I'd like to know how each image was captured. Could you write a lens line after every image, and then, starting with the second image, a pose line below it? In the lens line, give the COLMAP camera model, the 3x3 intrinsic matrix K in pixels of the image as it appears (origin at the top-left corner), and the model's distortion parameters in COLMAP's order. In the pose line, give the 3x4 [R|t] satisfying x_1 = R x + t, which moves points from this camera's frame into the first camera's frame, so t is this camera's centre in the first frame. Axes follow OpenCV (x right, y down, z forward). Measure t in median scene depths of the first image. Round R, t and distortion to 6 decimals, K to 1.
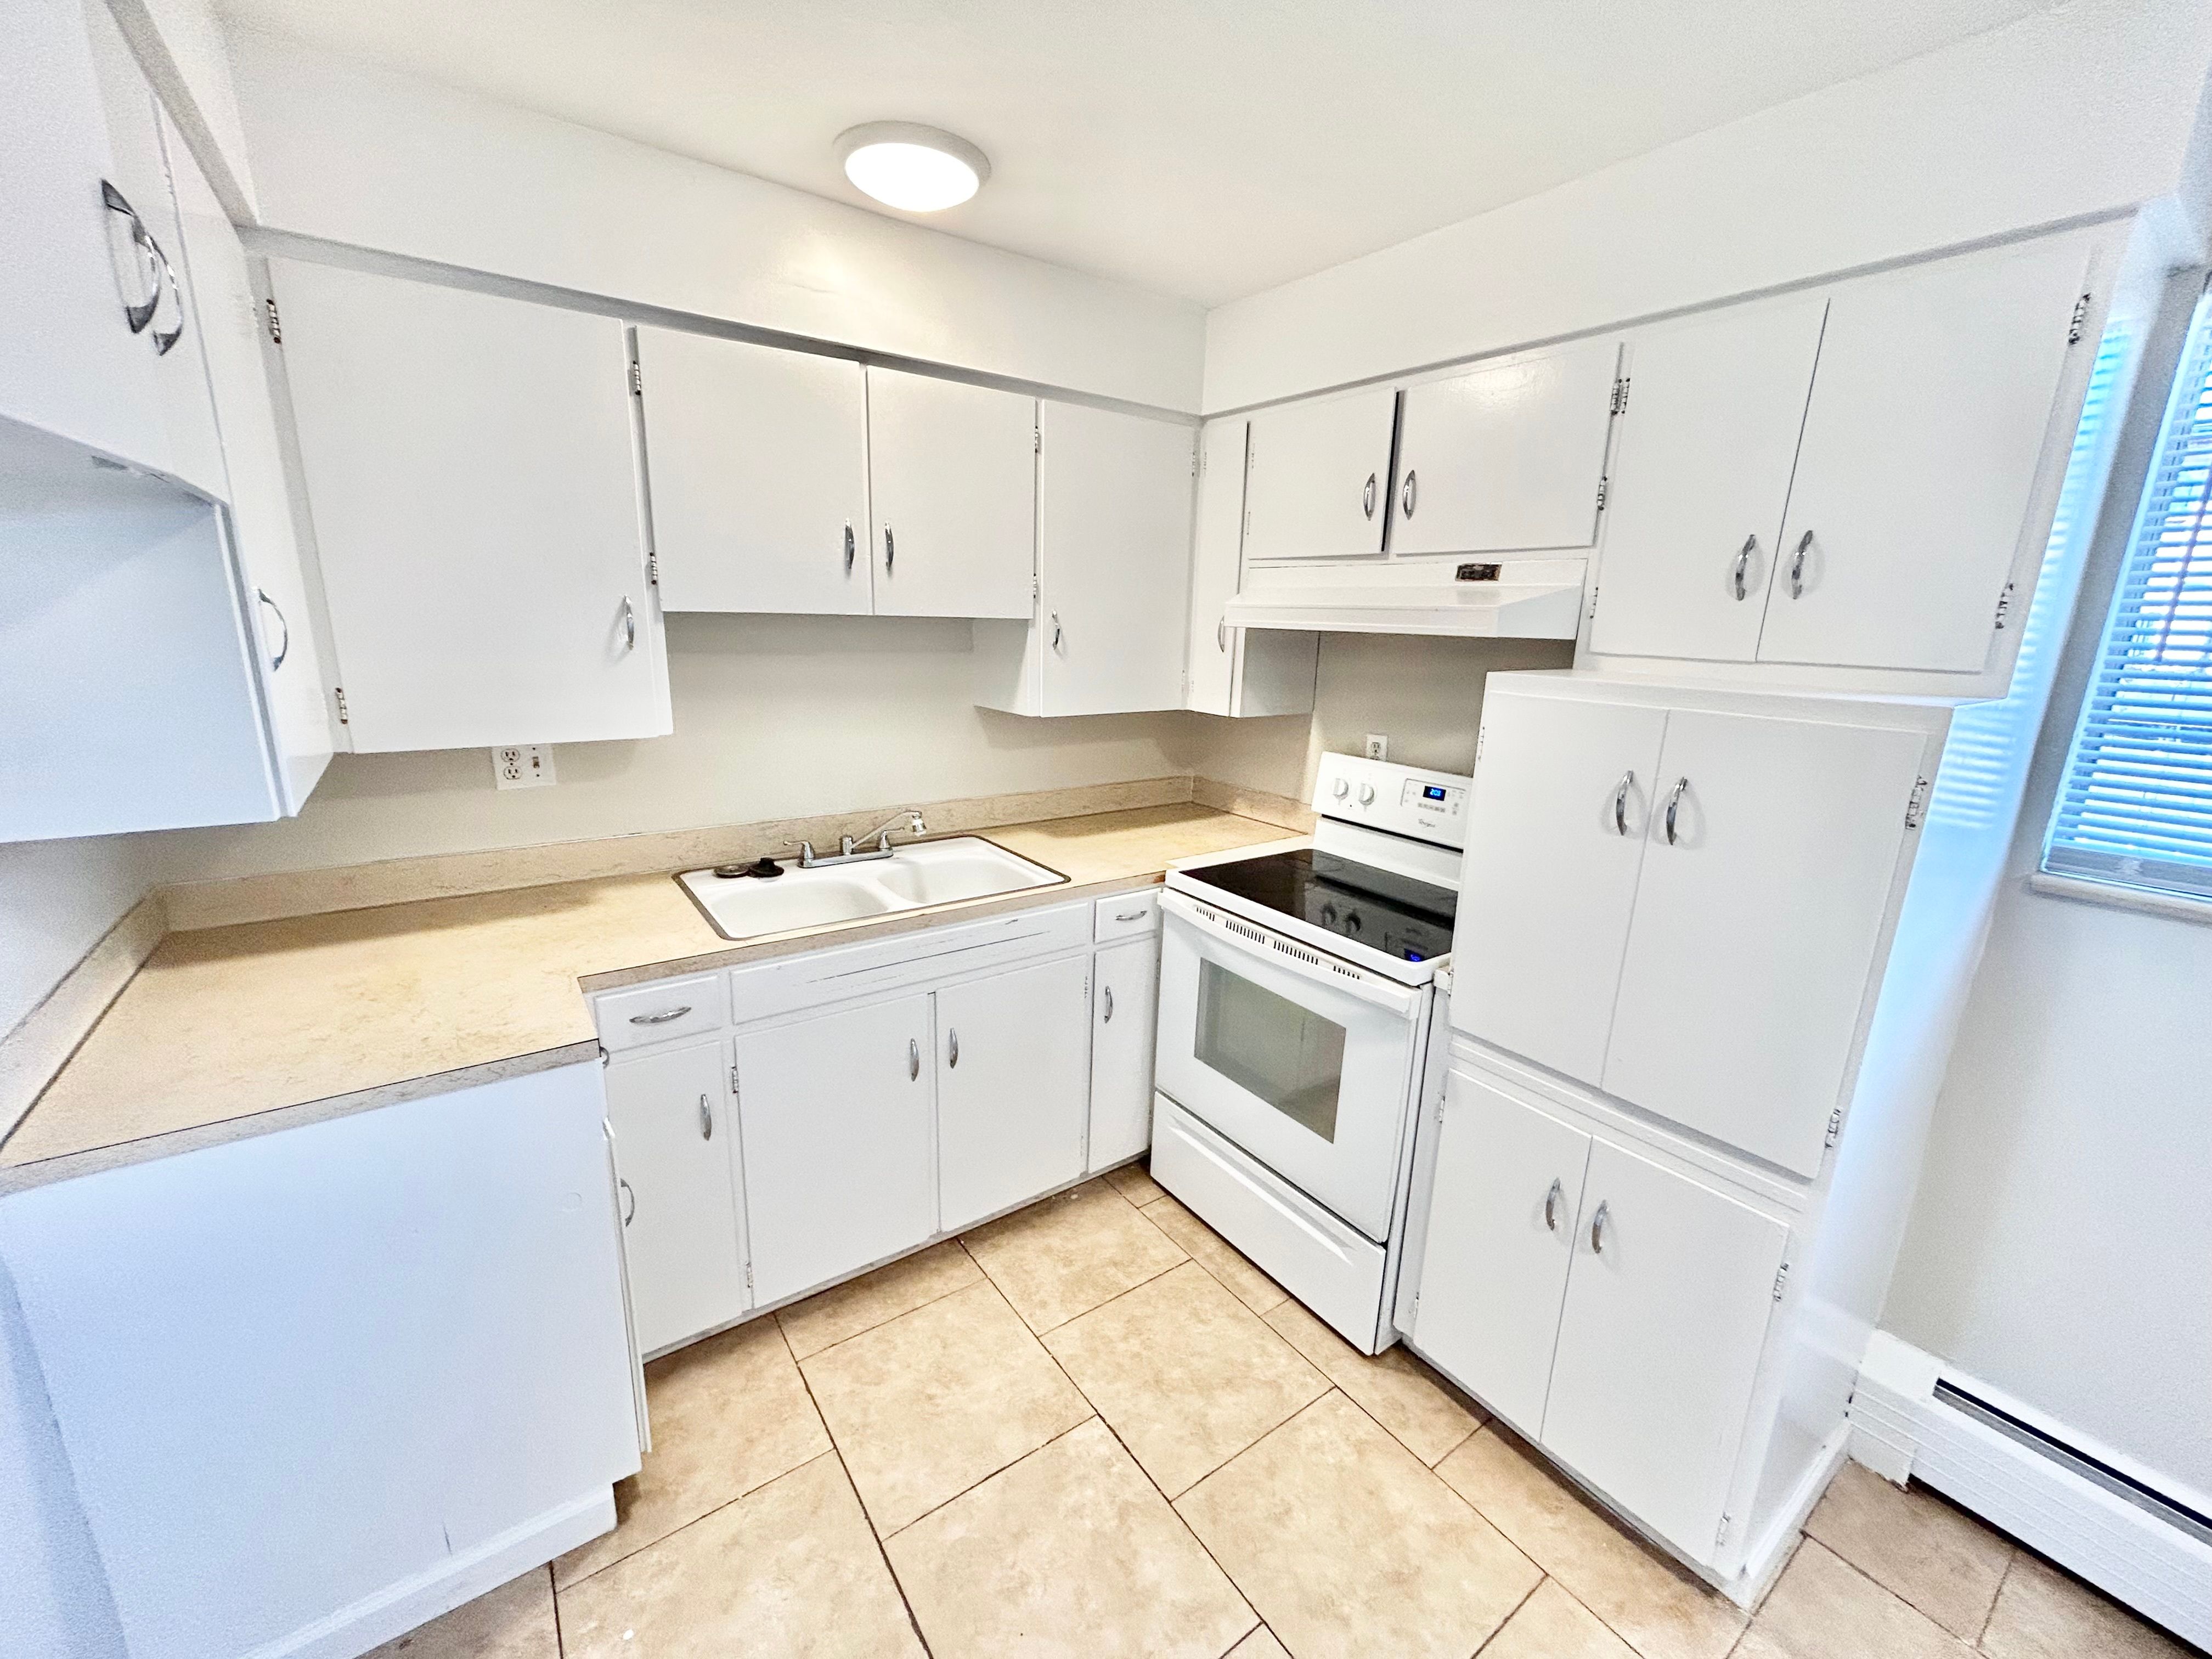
lens RADIAL K [[887.1, 0, 1111.6], [0, 887.1, 828.1], [0, 0, 1]] dist [0.002243, 0.000758]
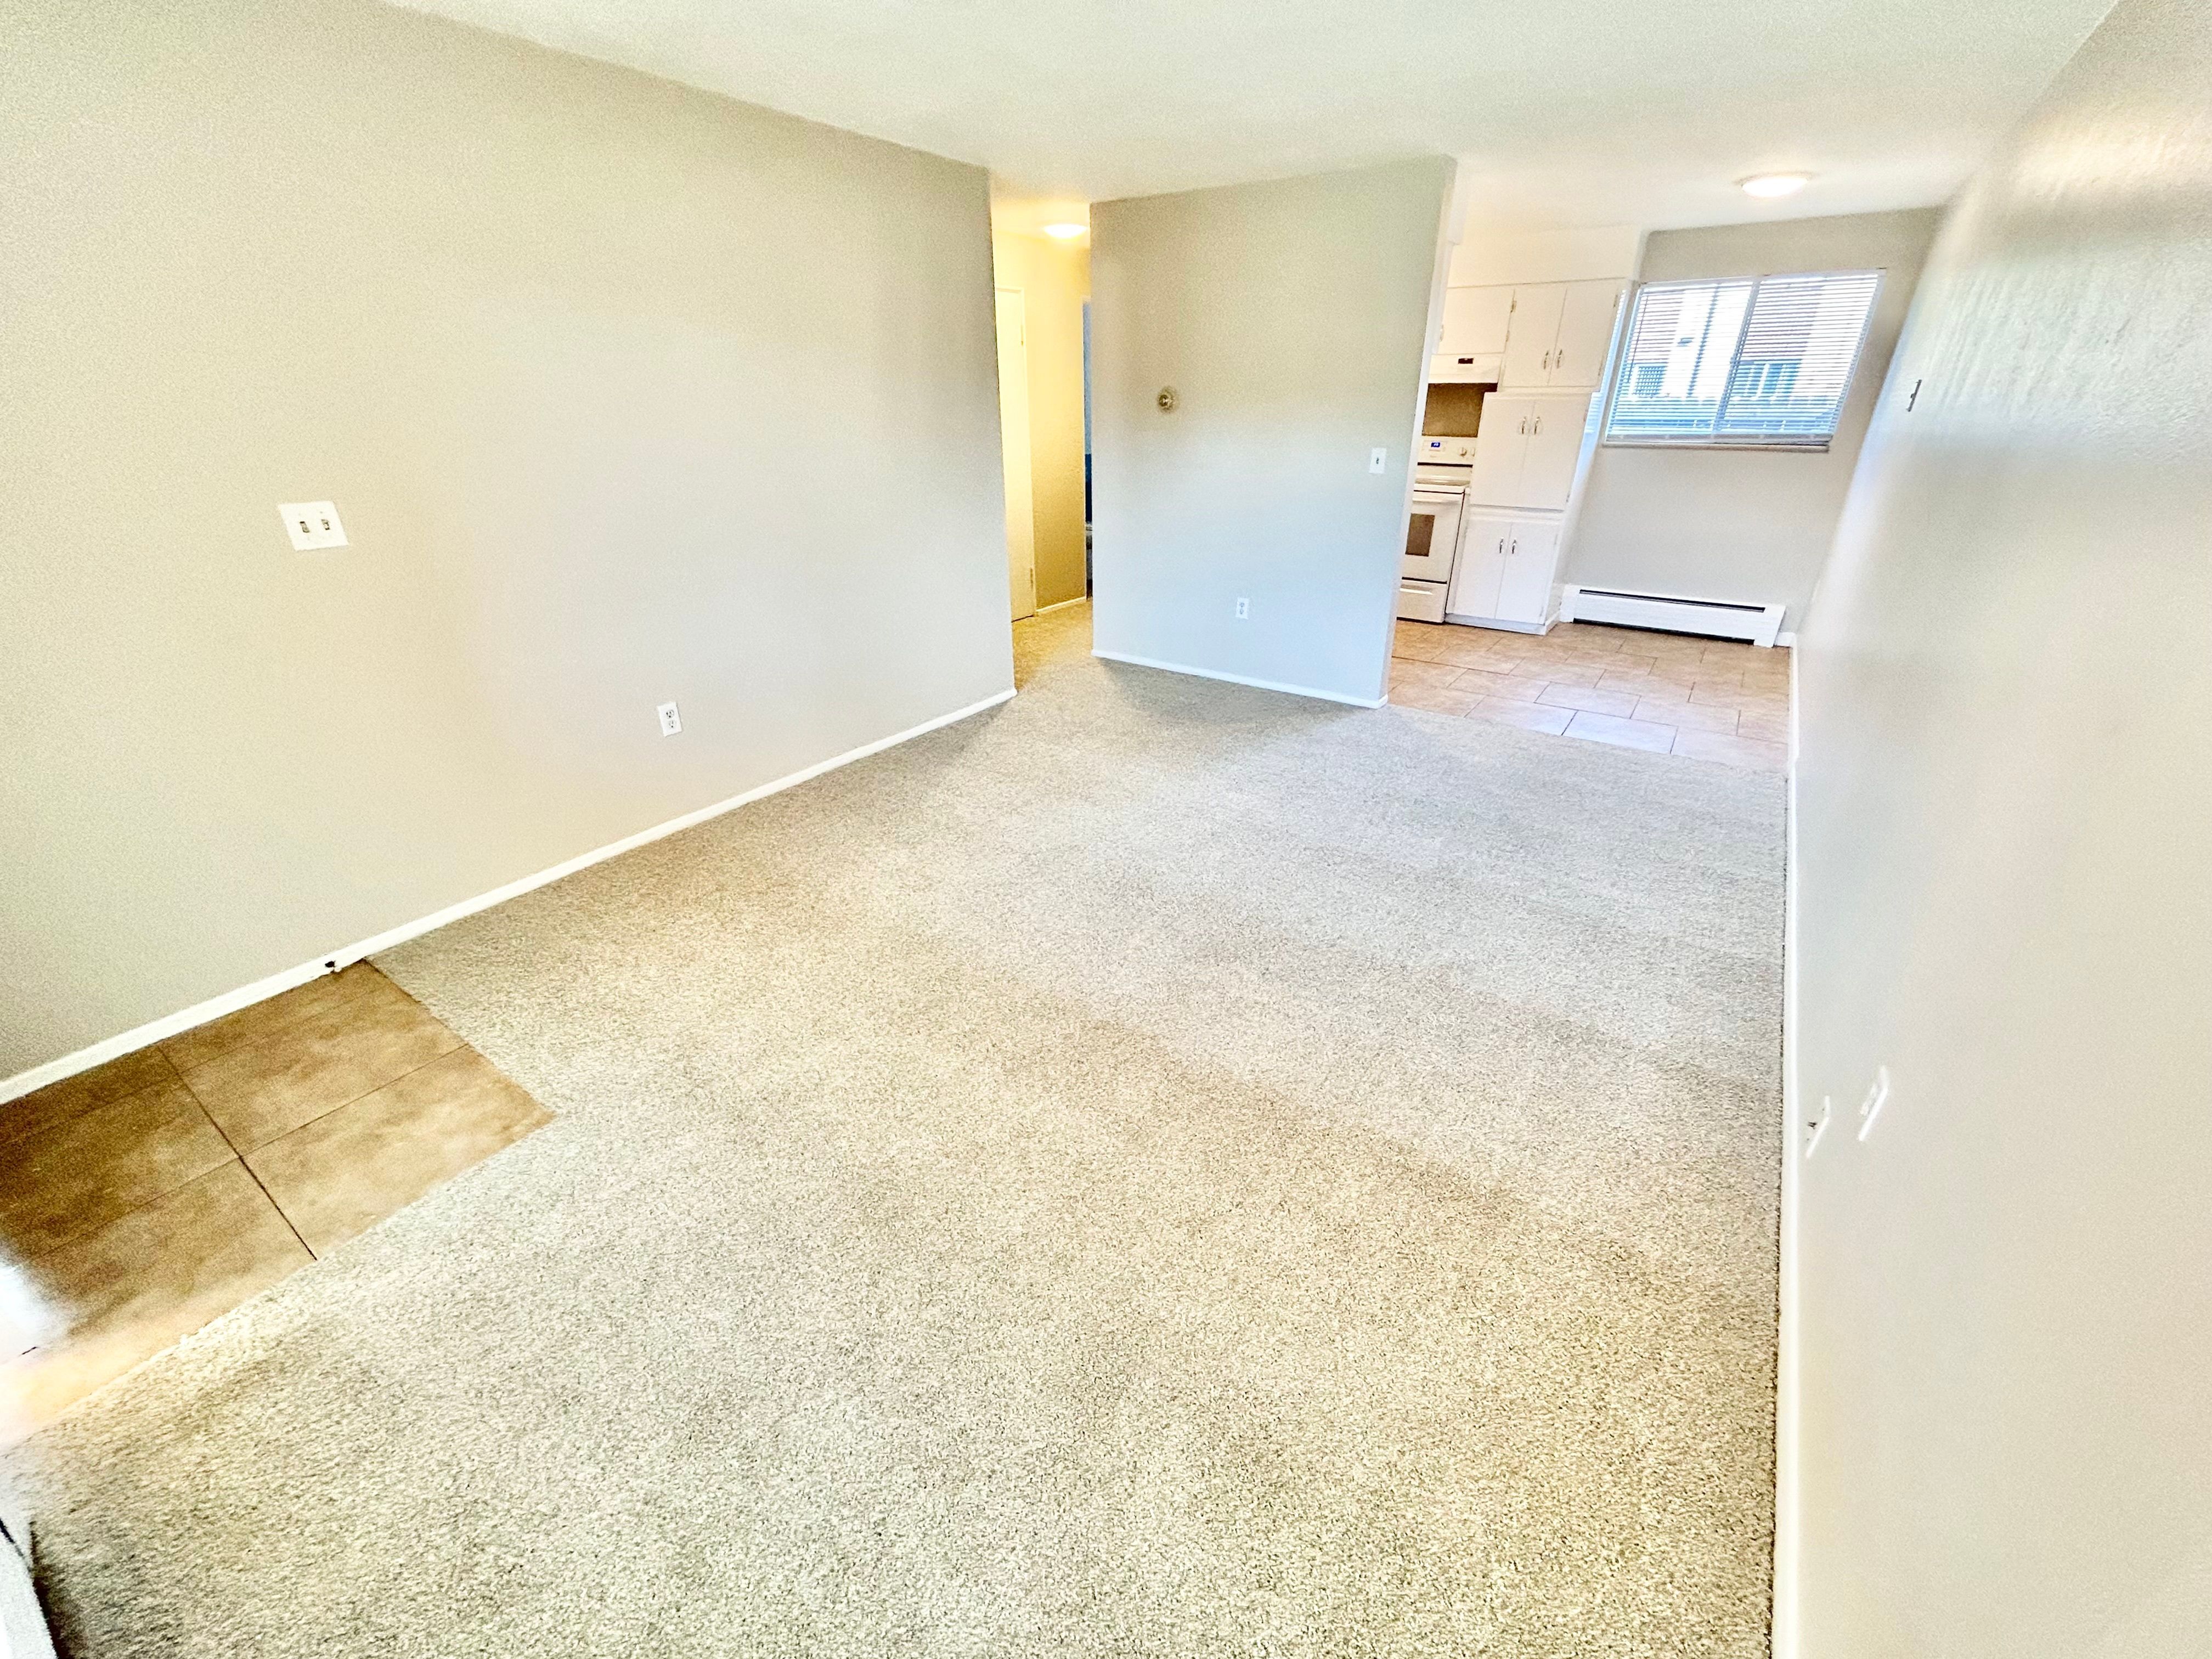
lens RADIAL K [[887.1, 0, 1101.3], [0, 887.1, 825.5], [0, 0, 1]] dist [0.002243, 0.000758]
pose [[0.945411, -0.173387, 0.275925, -1.653763], [0.107644, 0.965337, 0.237776, 0.347440], [-0.307588, -0.195094, 0.931304, -1.558048]]
